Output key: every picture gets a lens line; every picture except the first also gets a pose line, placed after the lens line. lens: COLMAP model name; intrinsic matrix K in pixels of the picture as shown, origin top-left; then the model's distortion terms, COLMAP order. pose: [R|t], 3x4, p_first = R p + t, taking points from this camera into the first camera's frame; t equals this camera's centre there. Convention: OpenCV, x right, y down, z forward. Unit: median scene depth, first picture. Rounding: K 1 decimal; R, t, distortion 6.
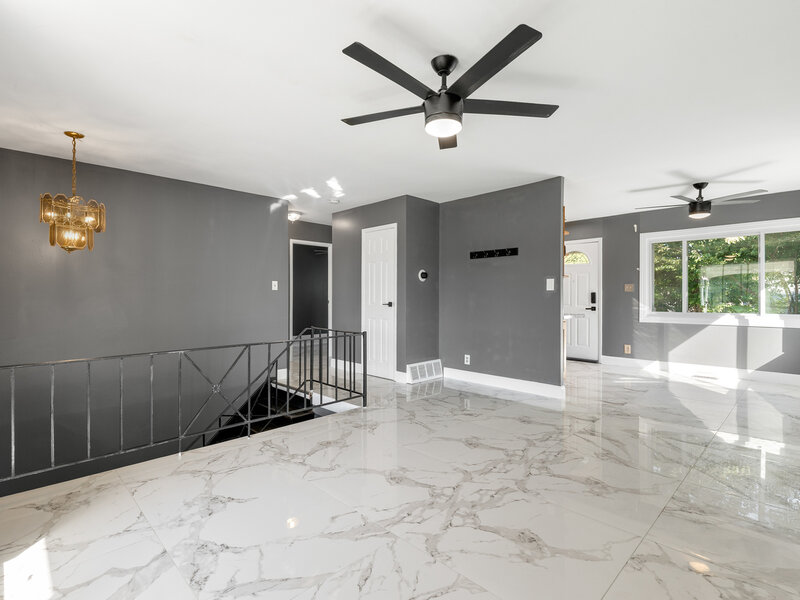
lens RADIAL K [[388.7, 0, 400.0], [0, 388.7, 300.0], [0, 0, 1]] dist [-0.001230, -0.000186]
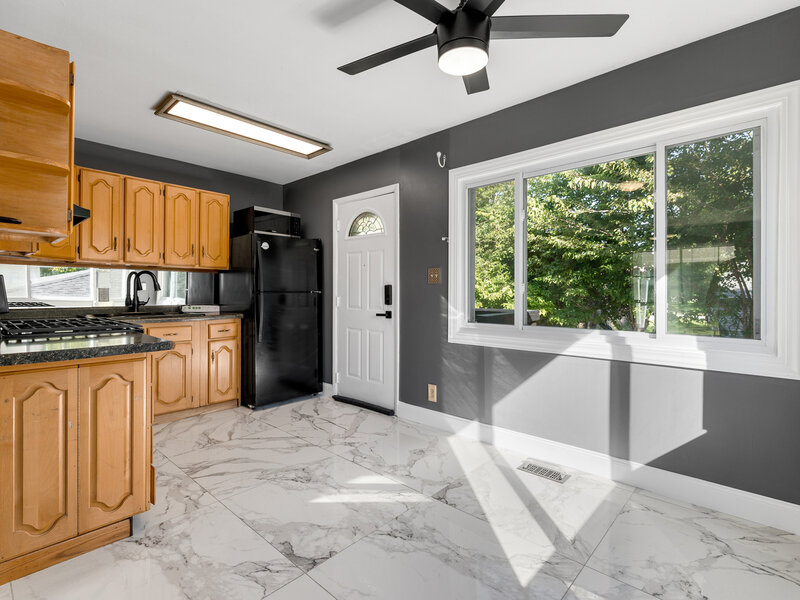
lens RADIAL K [[384.8, 0, 398.4], [0, 384.8, 293.9], [0, 0, 1]] dist [0.004080, -0.000002]
pose [[0.998948, 0.002542, 0.045782, 0.529298], [-0.002459, 0.999995, -0.001875, -0.006452], [-0.045787, 0.001761, 0.998950, 0.497691]]
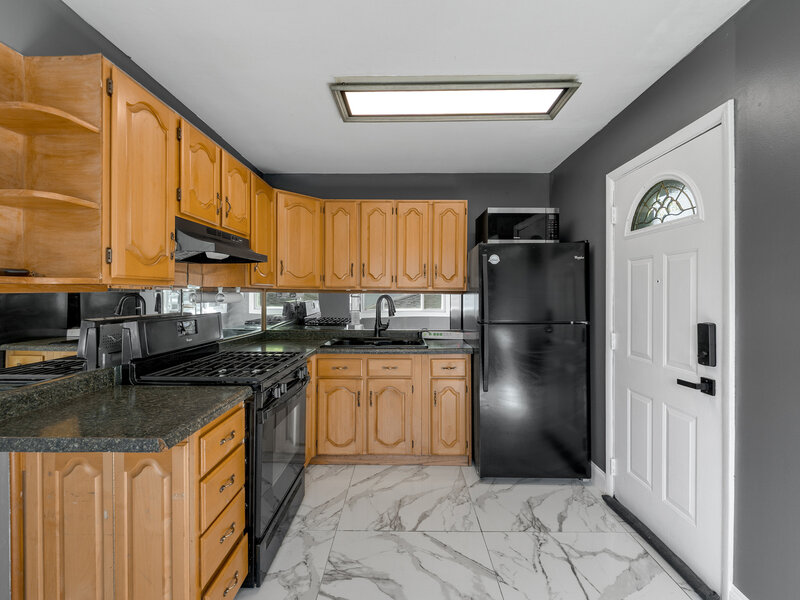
lens RADIAL K [[374.8, 0, 395.9], [0, 374.8, 297.5], [0, 0, 1]] dist [0.001092, -0.001100]
pose [[0.701784, 0.001612, -0.712388, 0.575747], [-0.007790, 0.999955, -0.005412, -0.036553], [0.712347, 0.009348, 0.701765, 0.736129]]
